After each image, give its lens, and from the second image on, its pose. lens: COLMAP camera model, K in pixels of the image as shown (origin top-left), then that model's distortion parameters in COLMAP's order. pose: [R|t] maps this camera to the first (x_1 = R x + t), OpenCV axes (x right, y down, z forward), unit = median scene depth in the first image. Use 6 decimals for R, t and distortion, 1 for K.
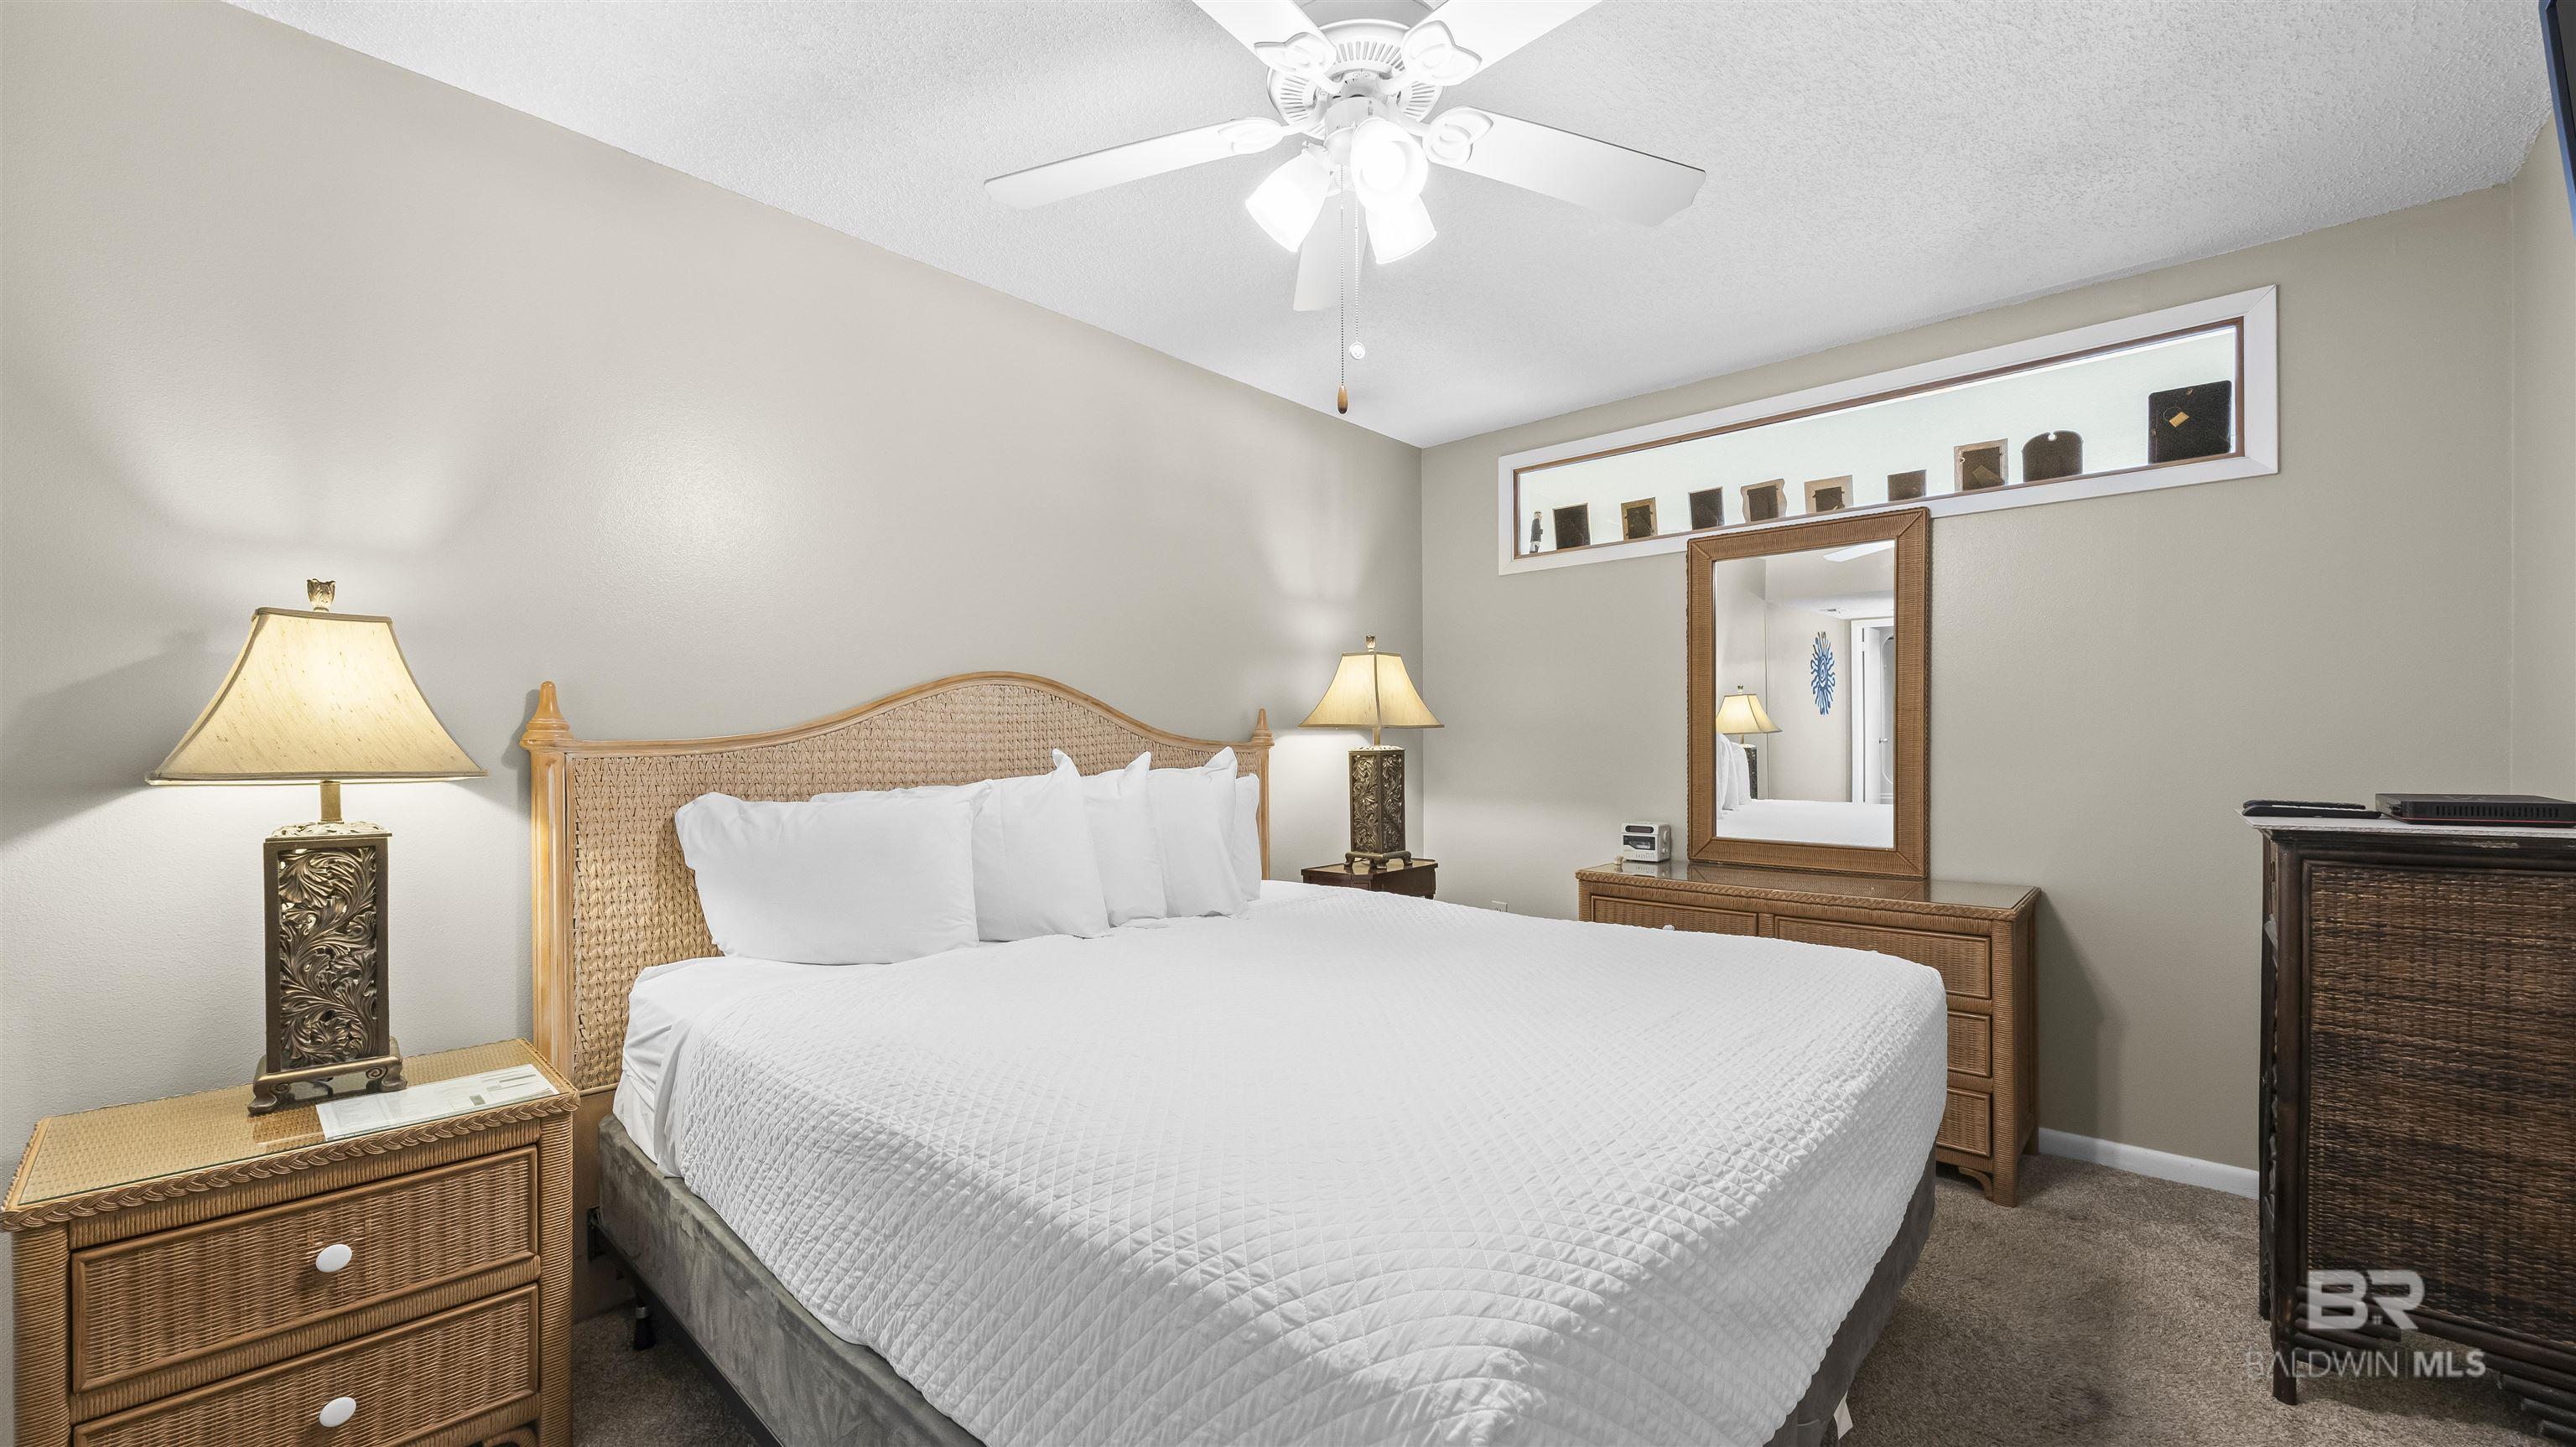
lens RADIAL K [[1004.9, 0, 1295.8], [0, 1004.9, 728.8], [0, 0, 1]] dist [-0.001322, -0.000047]
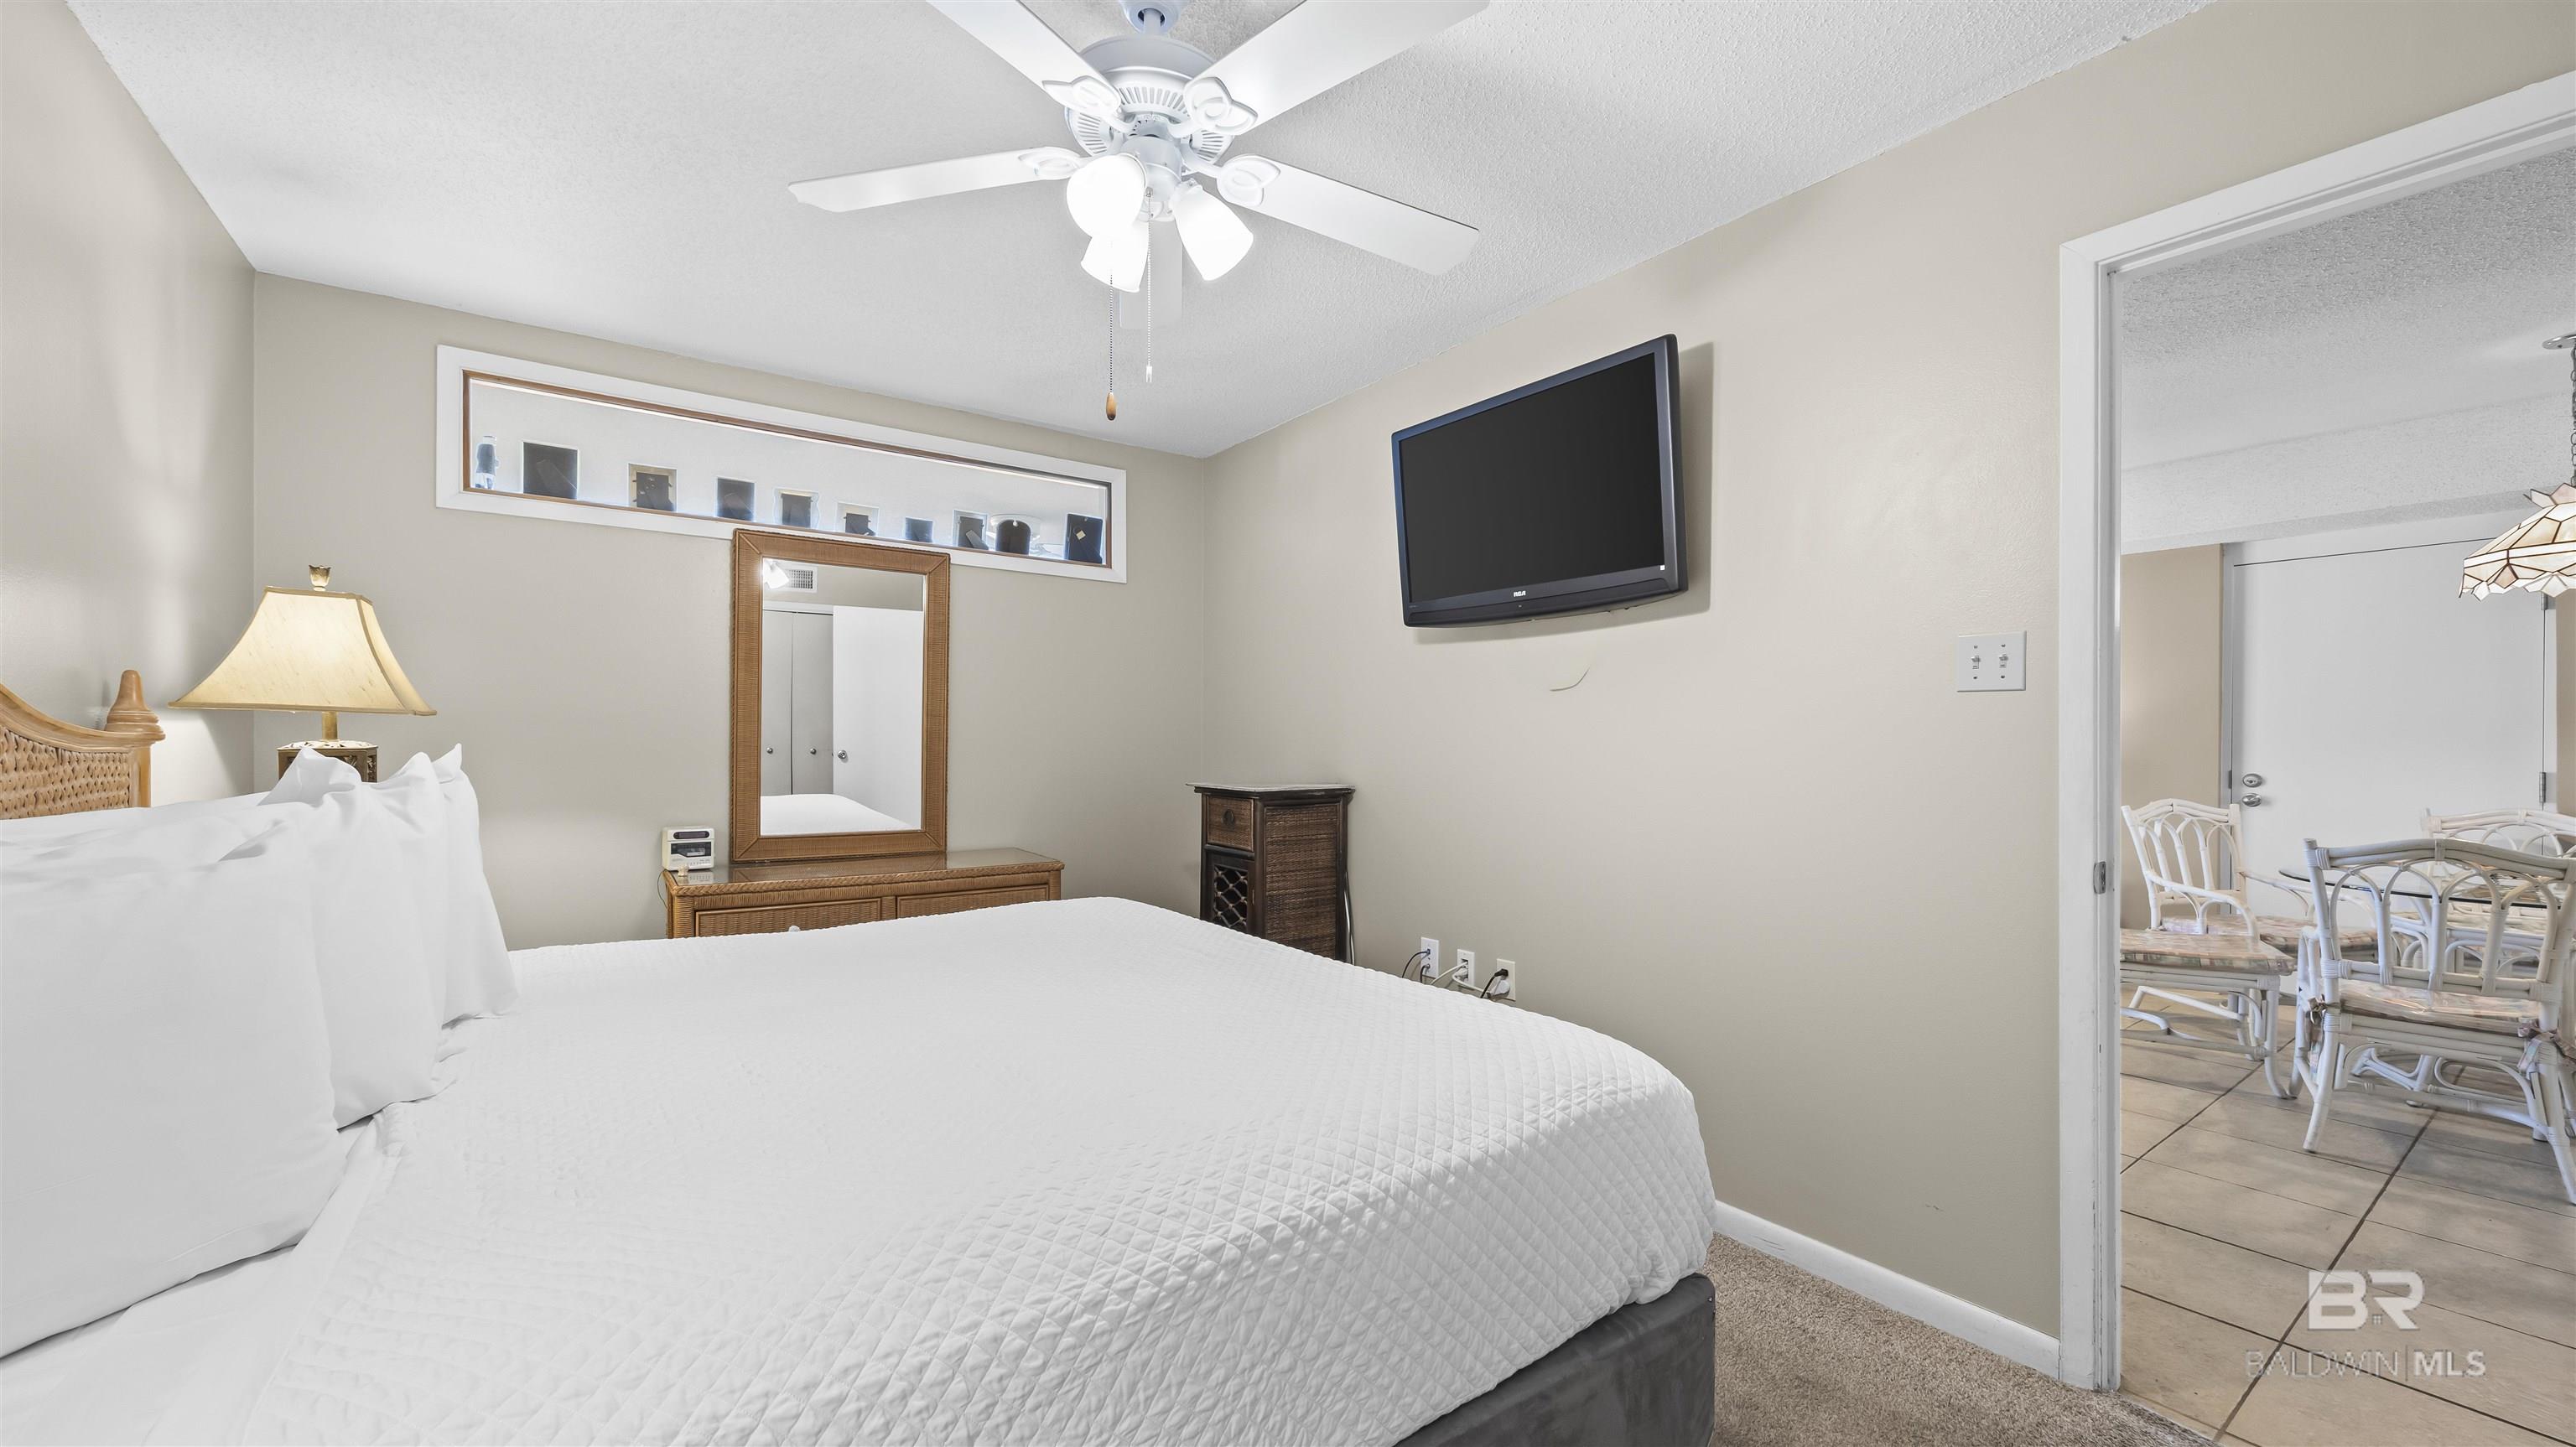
lens RADIAL K [[984.9, 0, 1276.7], [0, 984.9, 733.5], [0, 0, 1]] dist [-0.002099, -0.000163]
pose [[0.210386, 0.014301, 0.977514, -0.461528], [-0.024144, 0.999664, -0.009428, 0.003778], [-0.977320, -0.021617, 0.210661, 0.324134]]
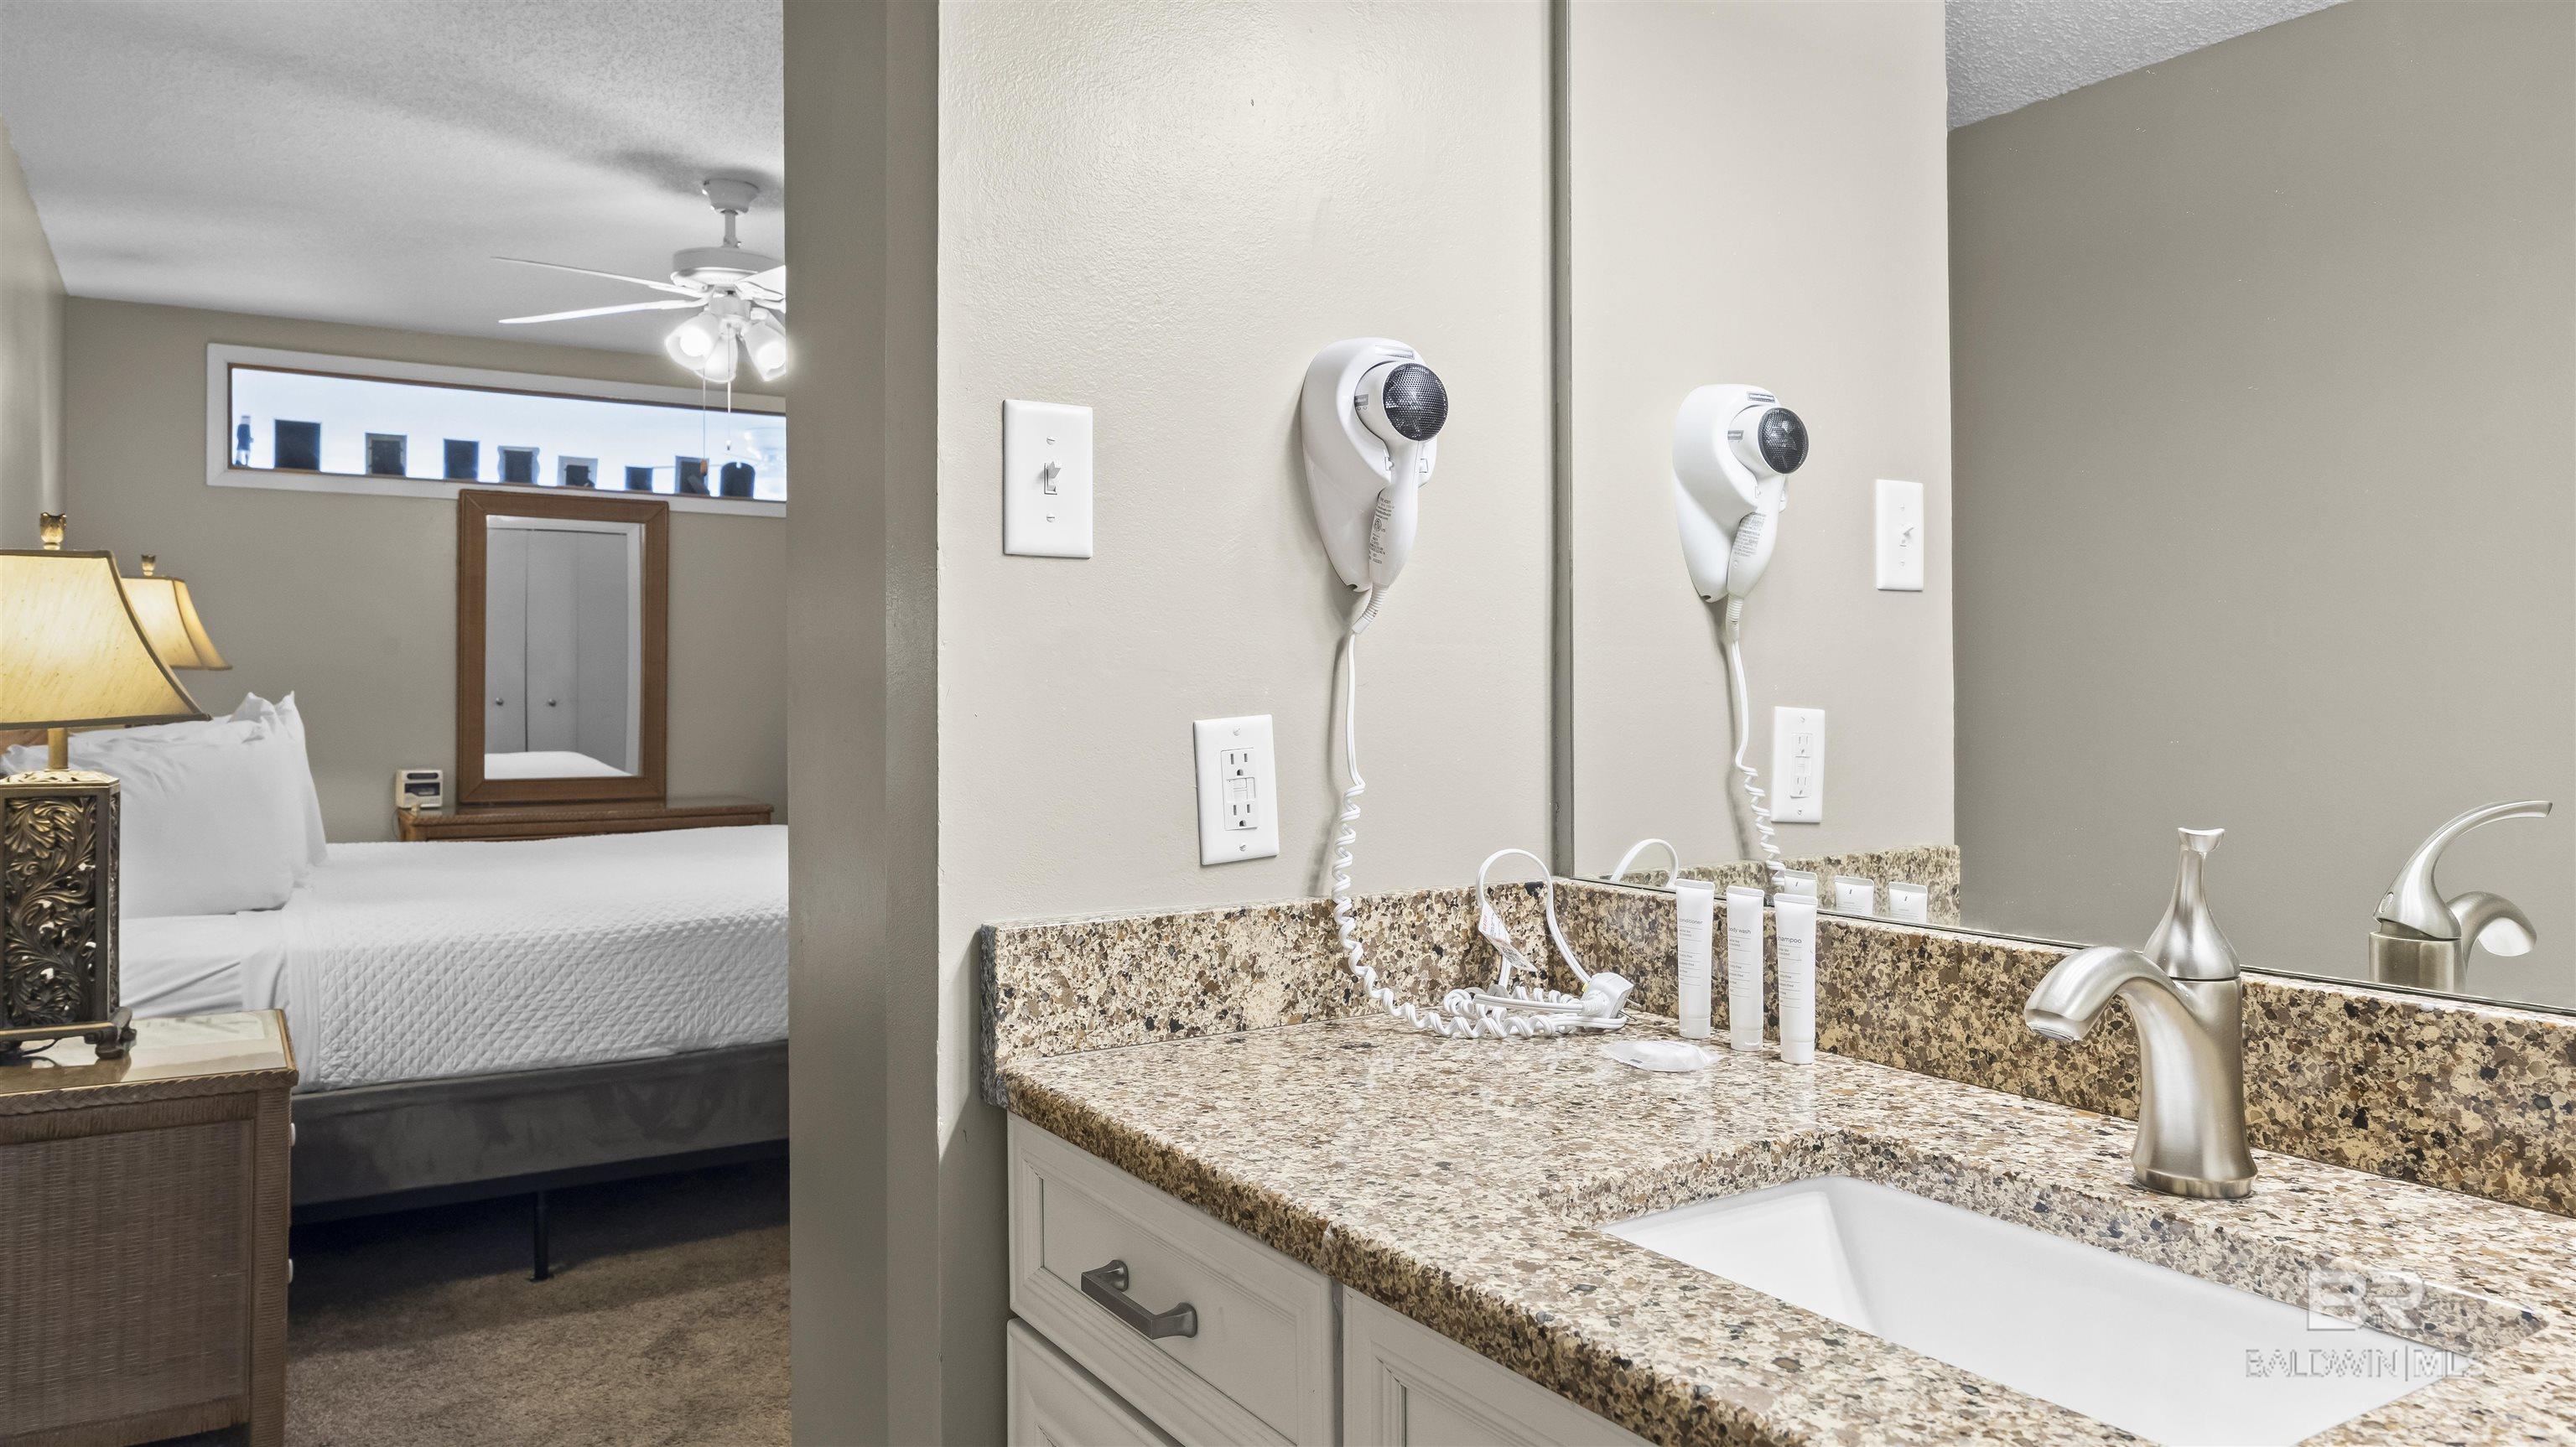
lens RADIAL K [[1688.7, 0, 1279.4], [0, 1688.7, 665.4], [0, 0, 1]] dist [-0.005186, -0.000620]
pose [[0.255763, 0.019867, 0.966535, -1.164407], [-0.020250, 0.999680, -0.015189, -0.001761], [-0.966527, -0.015688, 0.256083, -0.272926]]
